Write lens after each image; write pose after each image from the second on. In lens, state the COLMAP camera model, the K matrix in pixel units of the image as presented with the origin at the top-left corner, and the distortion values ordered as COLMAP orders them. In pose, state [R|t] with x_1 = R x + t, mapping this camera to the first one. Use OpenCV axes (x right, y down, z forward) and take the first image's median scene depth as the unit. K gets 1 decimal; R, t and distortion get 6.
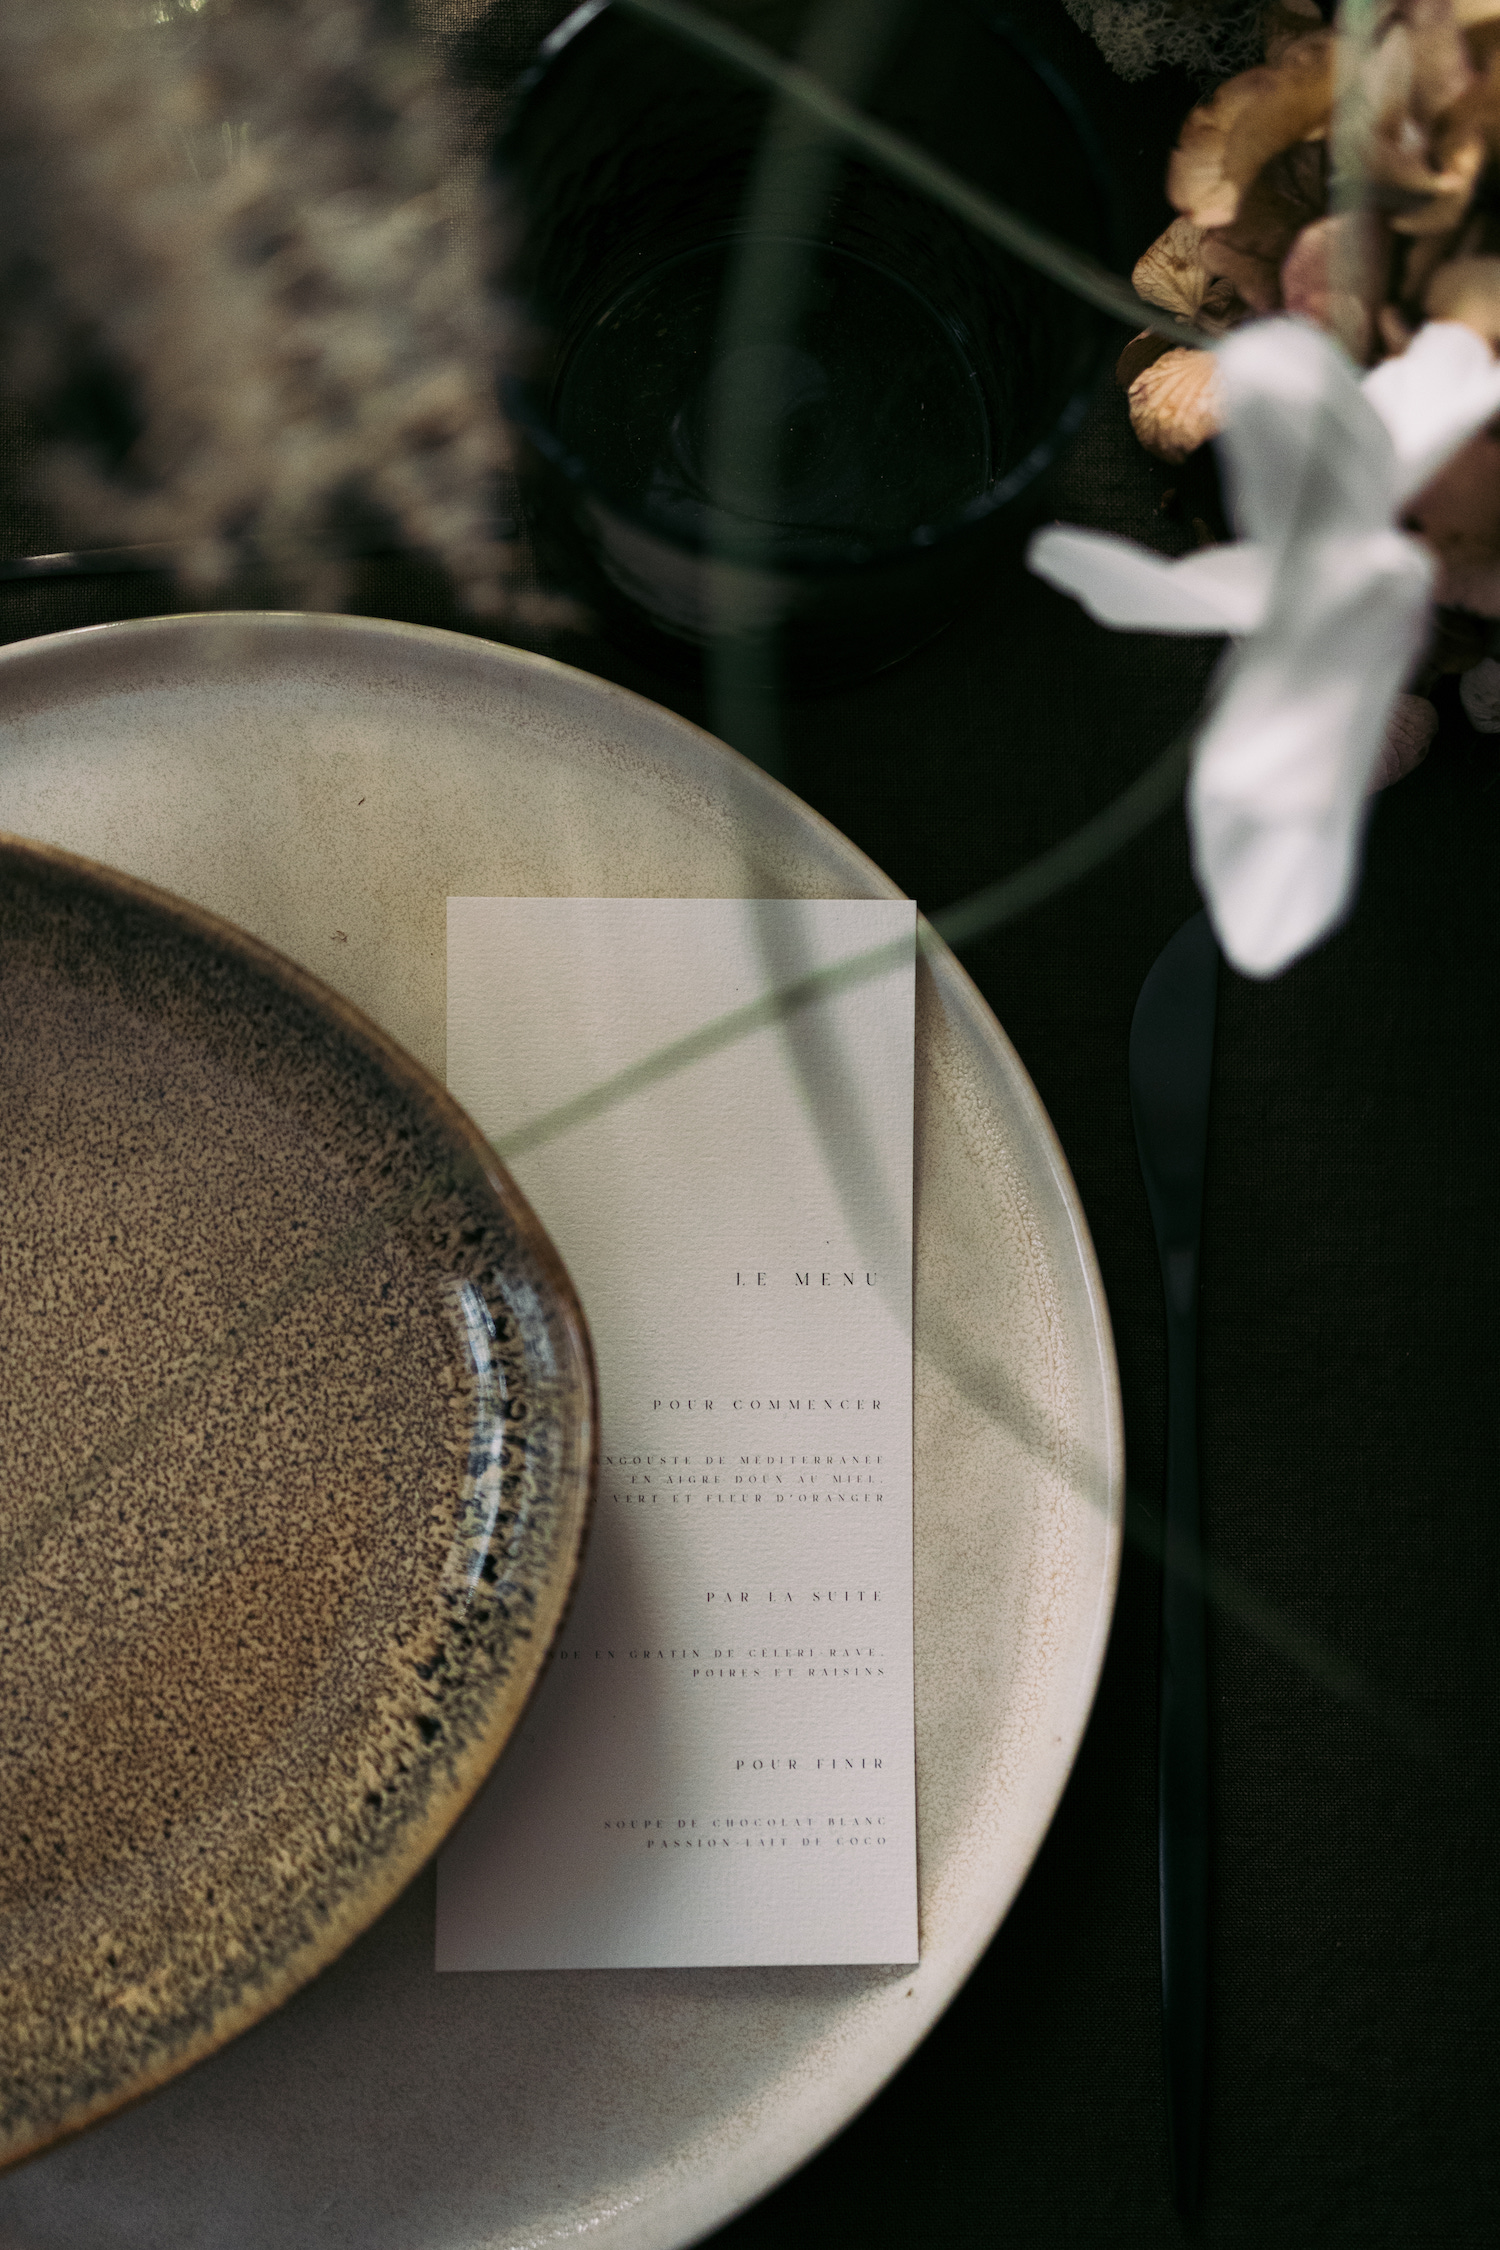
lens RADIAL K [[2250.8, 0, 749.3], [0, 2250.8, 1117.8], [0, 0, 1]] dist [0.019368, 0.000000]
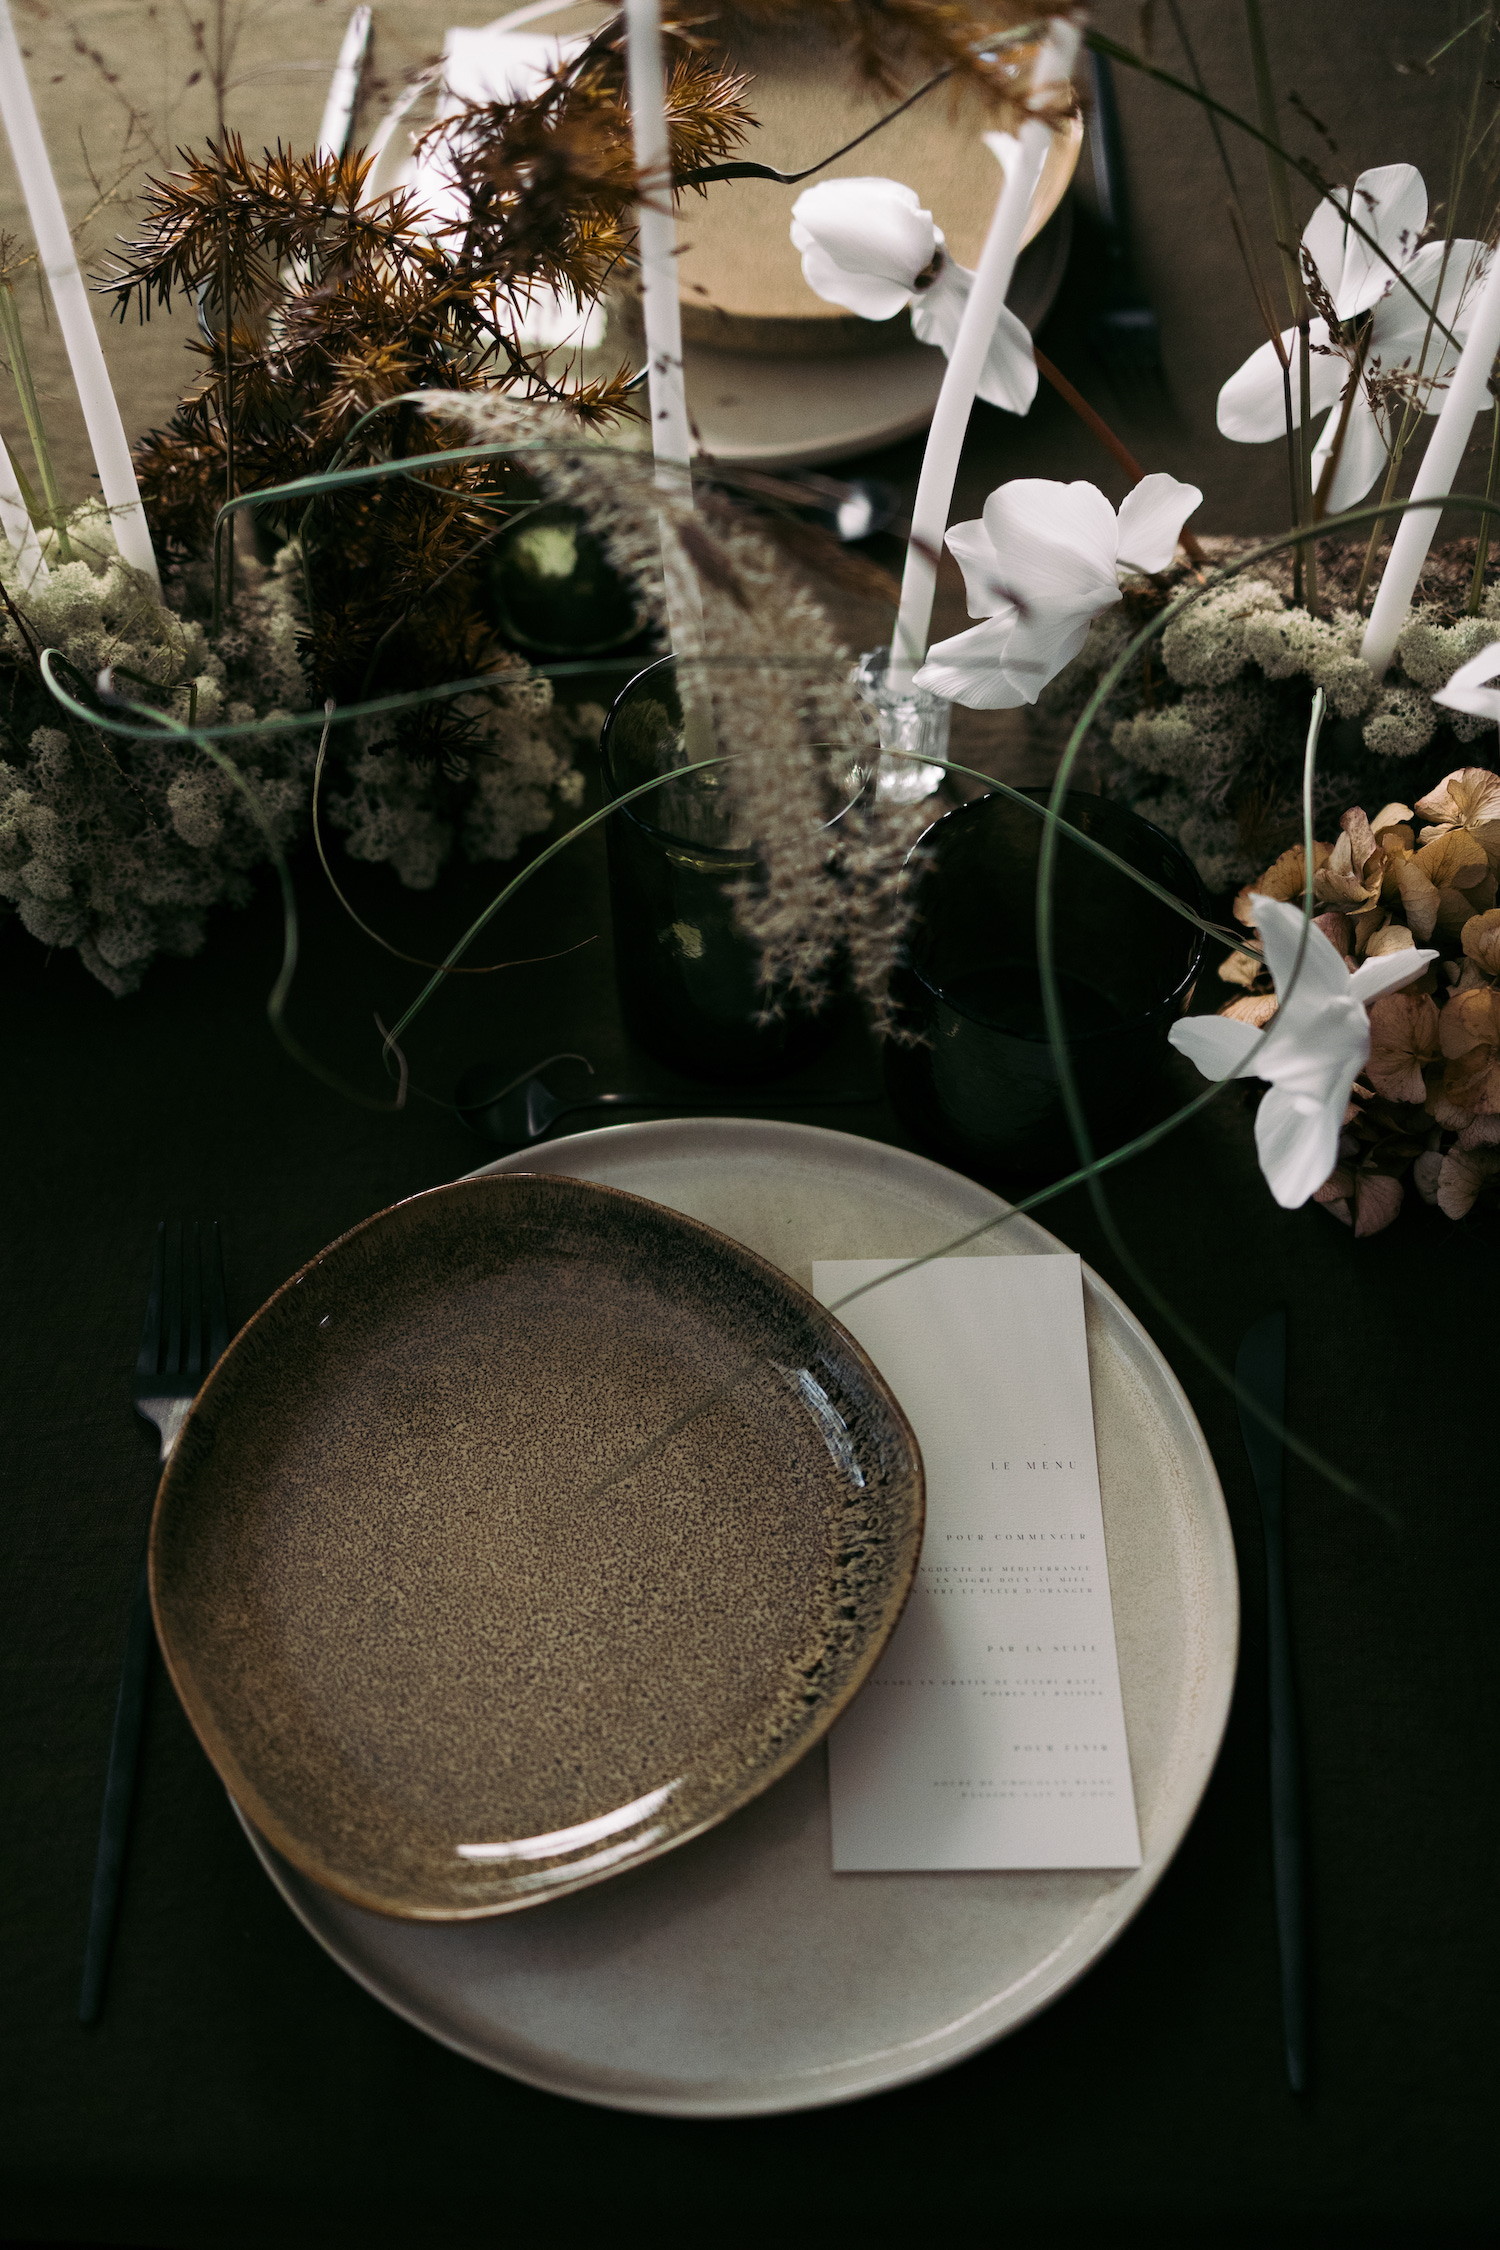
lens RADIAL K [[2250.8, 0, 752.6], [0, 2250.8, 1129.3], [0, 0, 1]] dist [0.019368, 0.000000]
pose [[0.996631, 0.034535, -0.074389, -0.076151], [-0.065572, 0.880332, -0.469805, 0.663901], [0.049262, 0.473100, 0.879631, -0.622413]]
